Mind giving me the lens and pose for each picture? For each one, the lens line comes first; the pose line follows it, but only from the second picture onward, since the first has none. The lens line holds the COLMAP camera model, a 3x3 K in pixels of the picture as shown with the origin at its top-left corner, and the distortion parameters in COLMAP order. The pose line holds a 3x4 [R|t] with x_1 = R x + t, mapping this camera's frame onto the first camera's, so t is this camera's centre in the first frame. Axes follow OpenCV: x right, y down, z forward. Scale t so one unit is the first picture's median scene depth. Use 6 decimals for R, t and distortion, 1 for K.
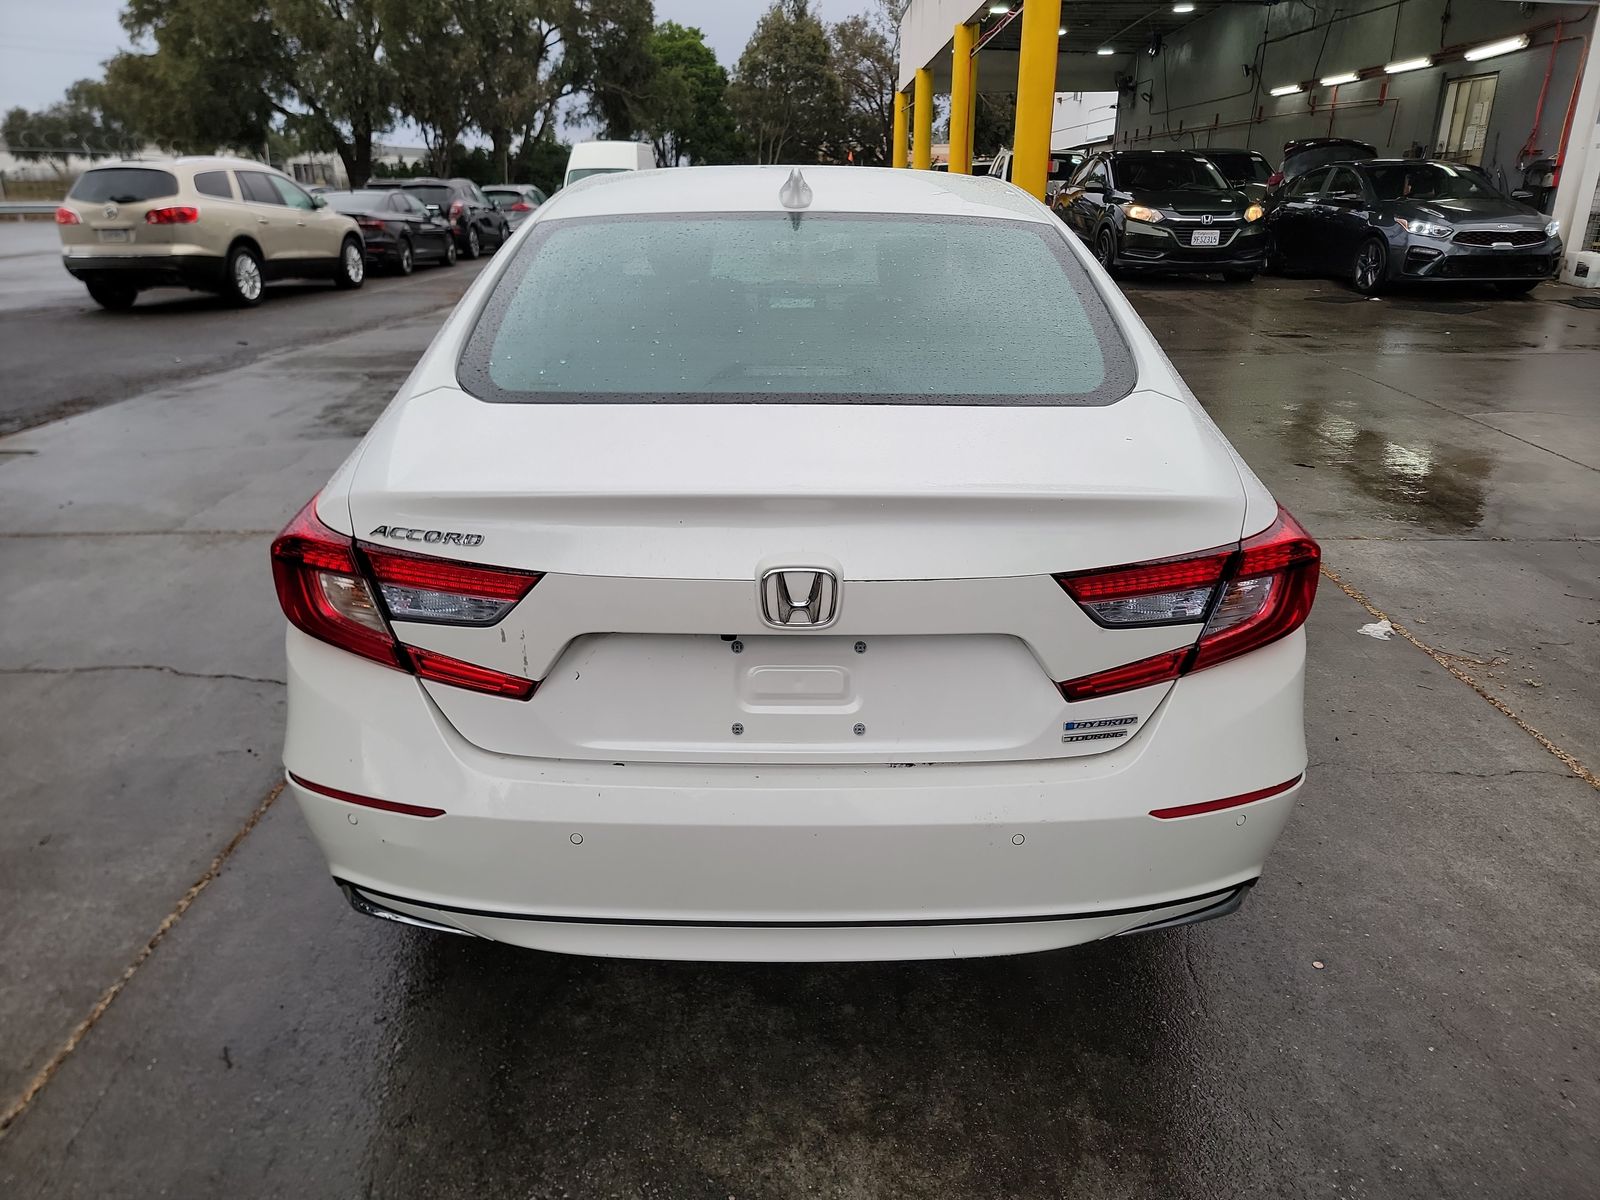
lens RADIAL K [[1110.8, 0, 800.0], [0, 1110.8, 600.0], [0, 0, 1]] dist [0.050095, -0.042127]
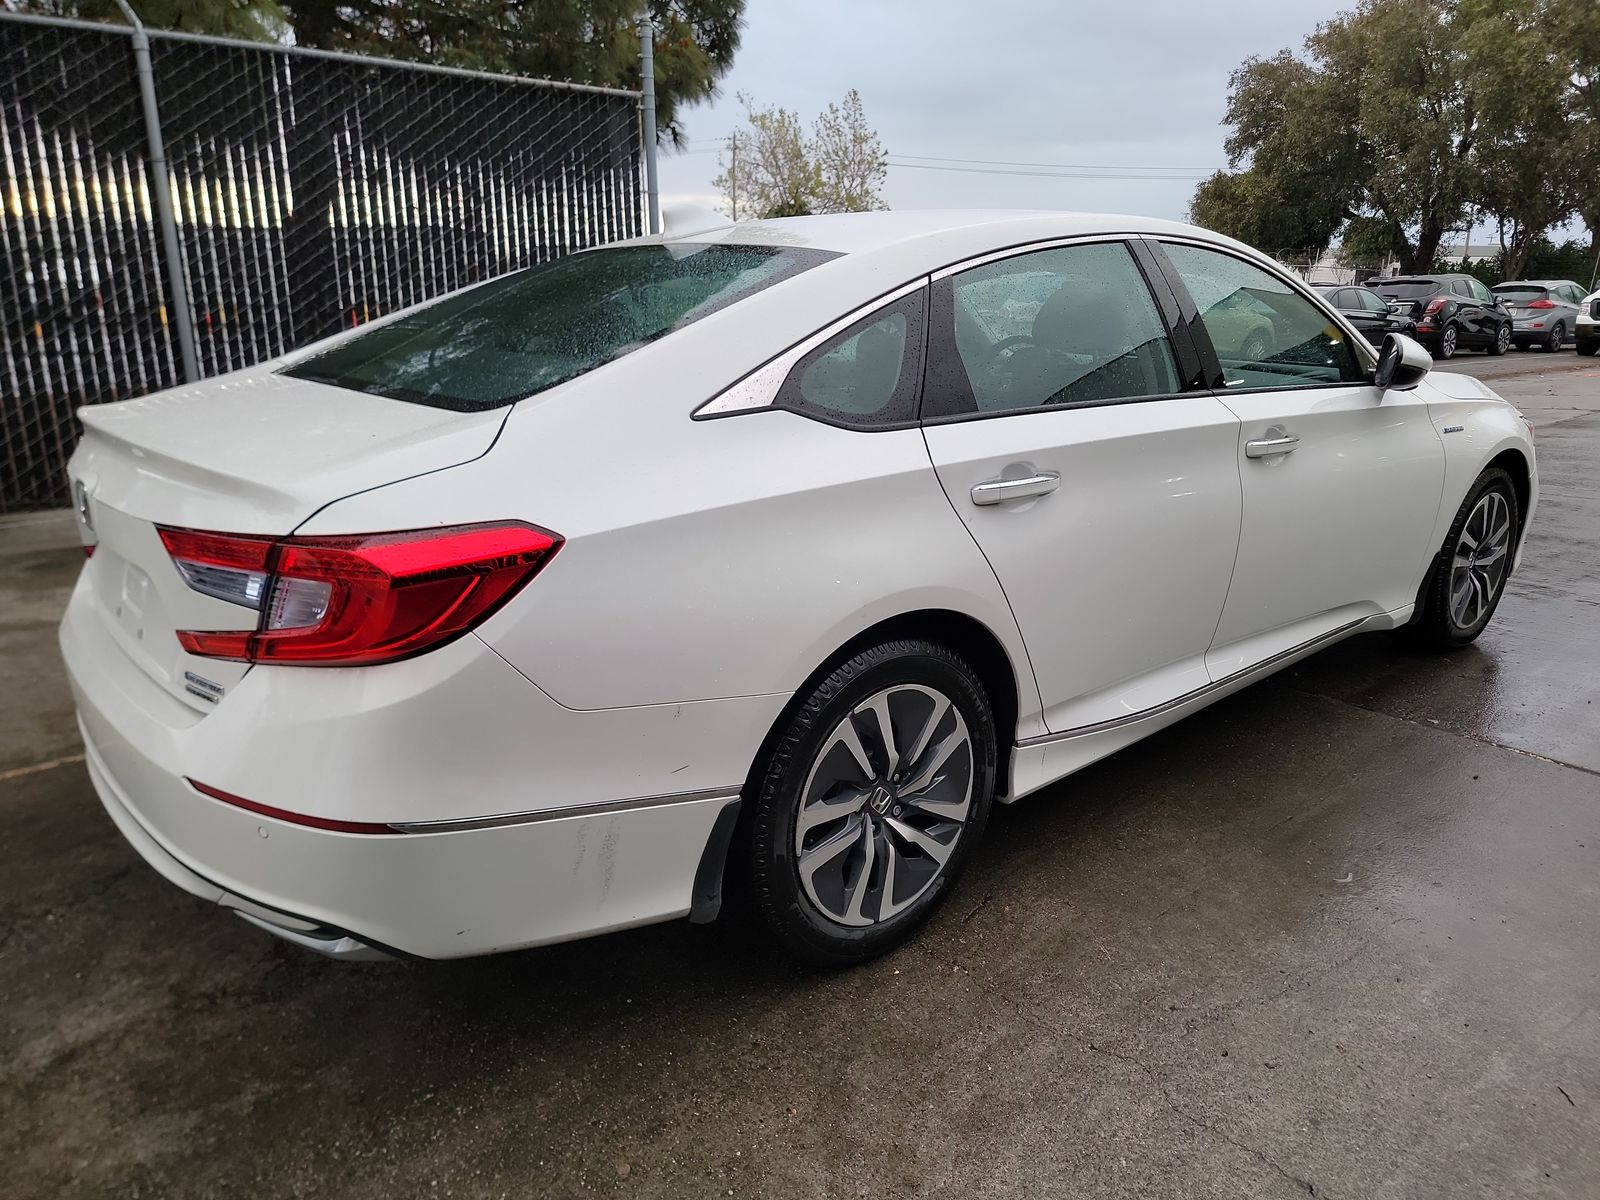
lens RADIAL K [[1110.8, 0, 800.0], [0, 1110.8, 600.0], [0, 0, 1]] dist [0.050095, -0.042127]
pose [[0.640301, 0.197807, -0.742218, 0.123058], [-0.260191, 0.965003, 0.032717, -0.012791], [0.722714, 0.172169, 0.669360, 0.060517]]
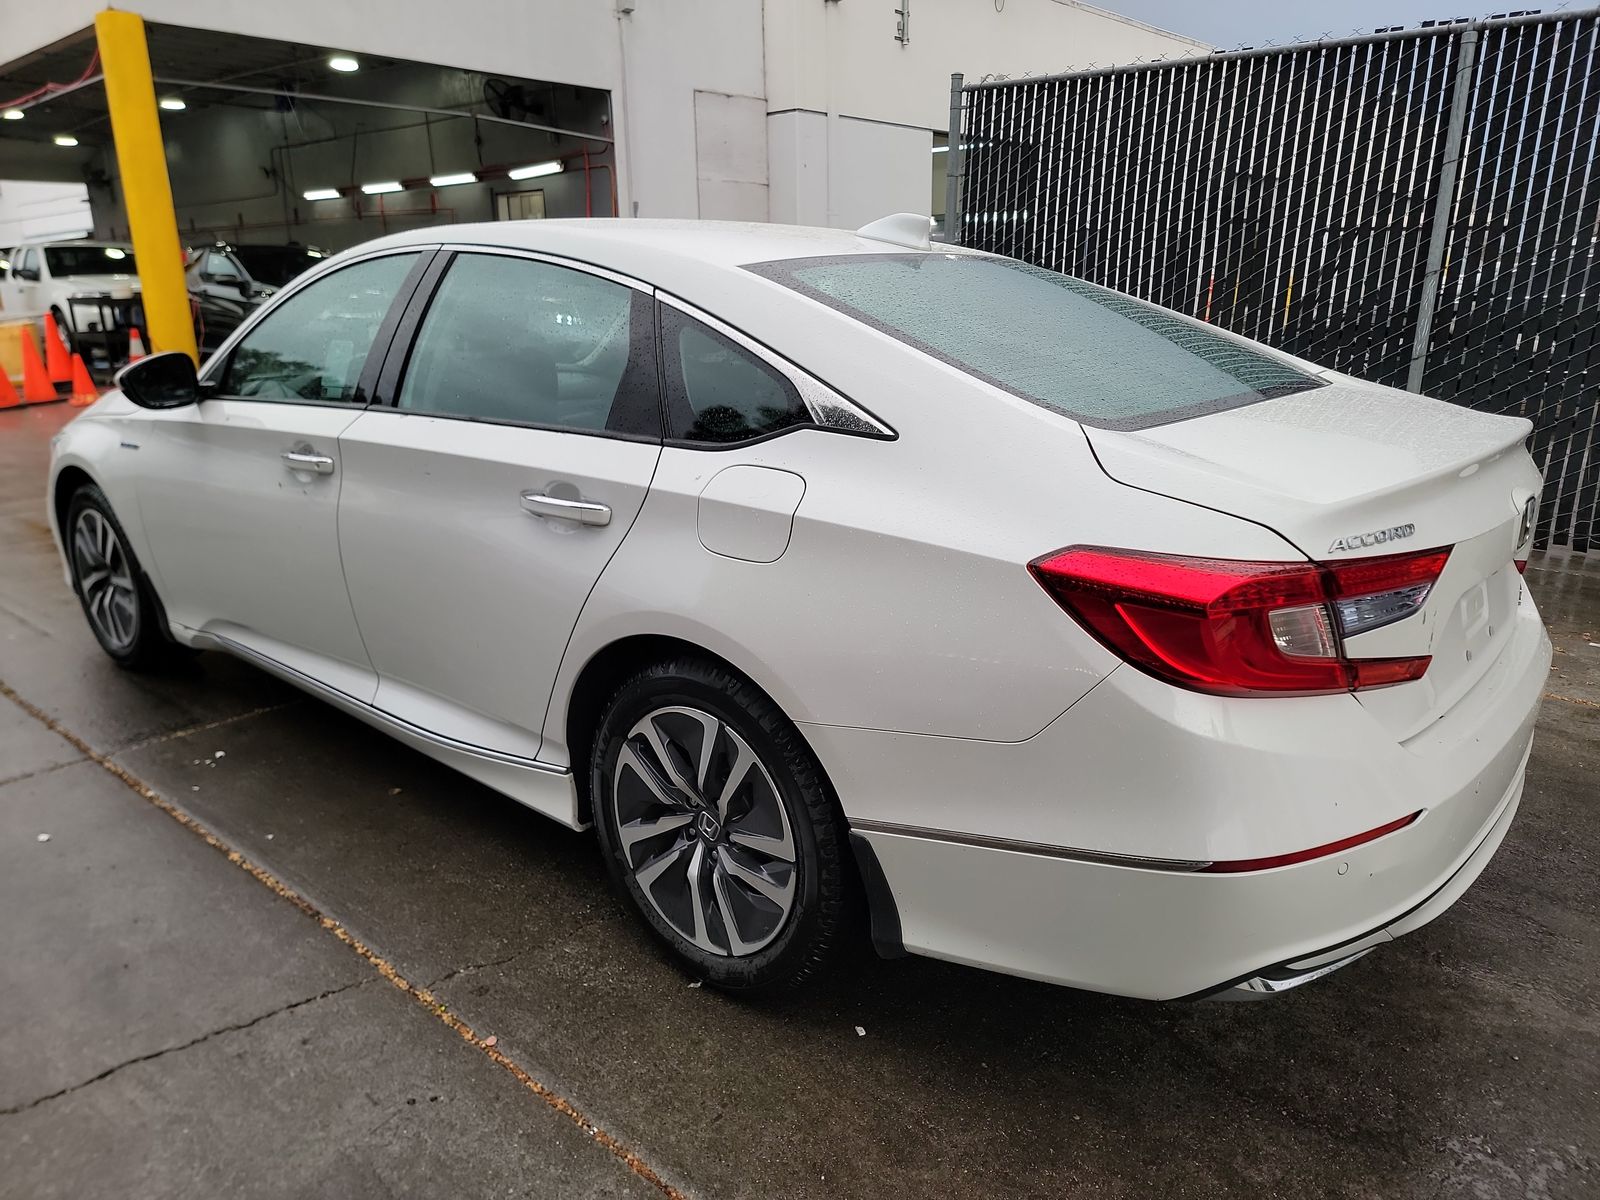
lens RADIAL K [[1110.8, 0, 800.0], [0, 1110.8, 600.0], [0, 0, 1]] dist [0.050095, -0.042127]
pose [[0.643735, -0.210905, 0.735612, -0.118823], [0.273342, 0.961228, 0.036390, -0.015258], [-0.714766, 0.177648, 0.676425, 0.059906]]
